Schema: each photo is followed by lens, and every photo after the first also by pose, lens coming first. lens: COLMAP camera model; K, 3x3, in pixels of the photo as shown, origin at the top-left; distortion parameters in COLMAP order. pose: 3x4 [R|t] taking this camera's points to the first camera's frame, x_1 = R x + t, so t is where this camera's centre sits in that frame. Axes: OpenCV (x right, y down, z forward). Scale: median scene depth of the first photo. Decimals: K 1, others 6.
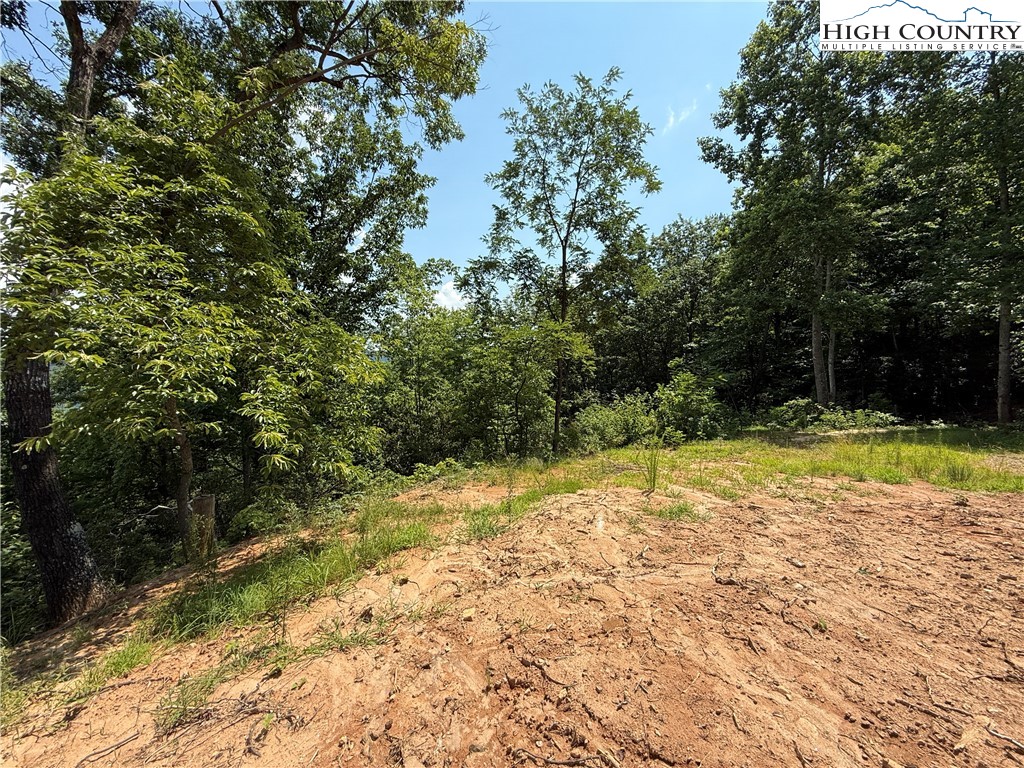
lens RADIAL K [[411.4, 0, 512.0], [0, 411.4, 384.0], [0, 0, 1]] dist [0.000123, 0.000003]
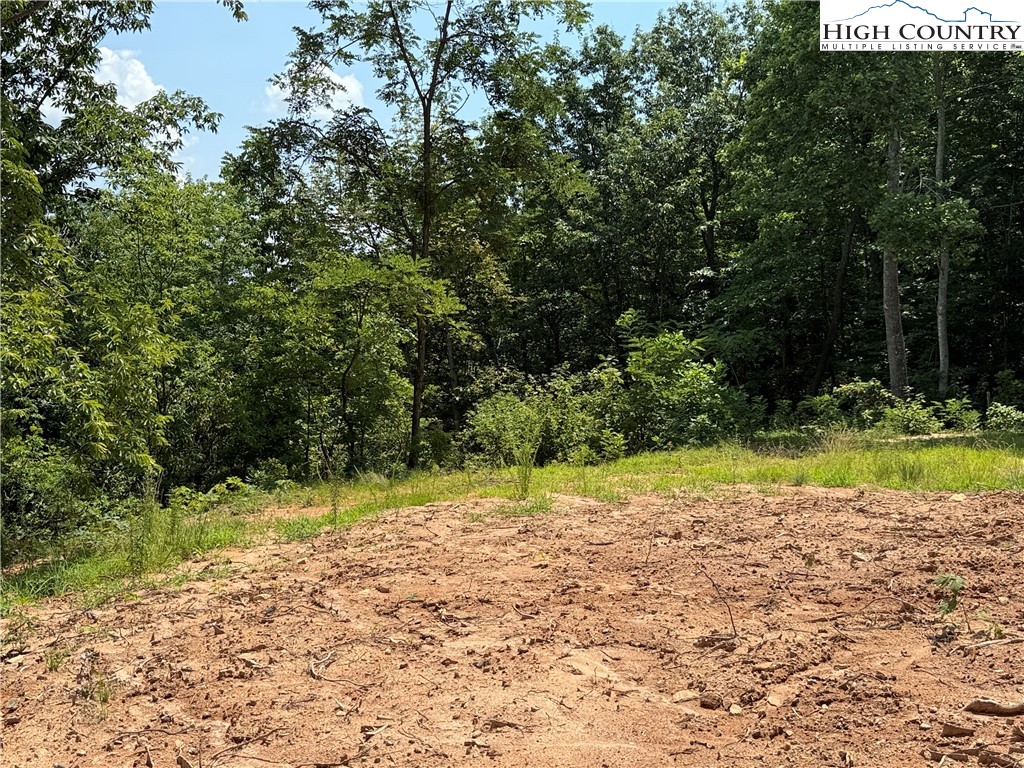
lens RADIAL K [[1048.2, 0, 511.2], [0, 1048.2, 408.2], [0, 0, 1]] dist [0.100689, -0.010172]
pose [[0.985760, -0.009354, 0.167898, -0.003873], [-0.000001, 0.998451, 0.055634, -0.007978], [-0.168158, -0.054842, 0.984233, -0.425843]]
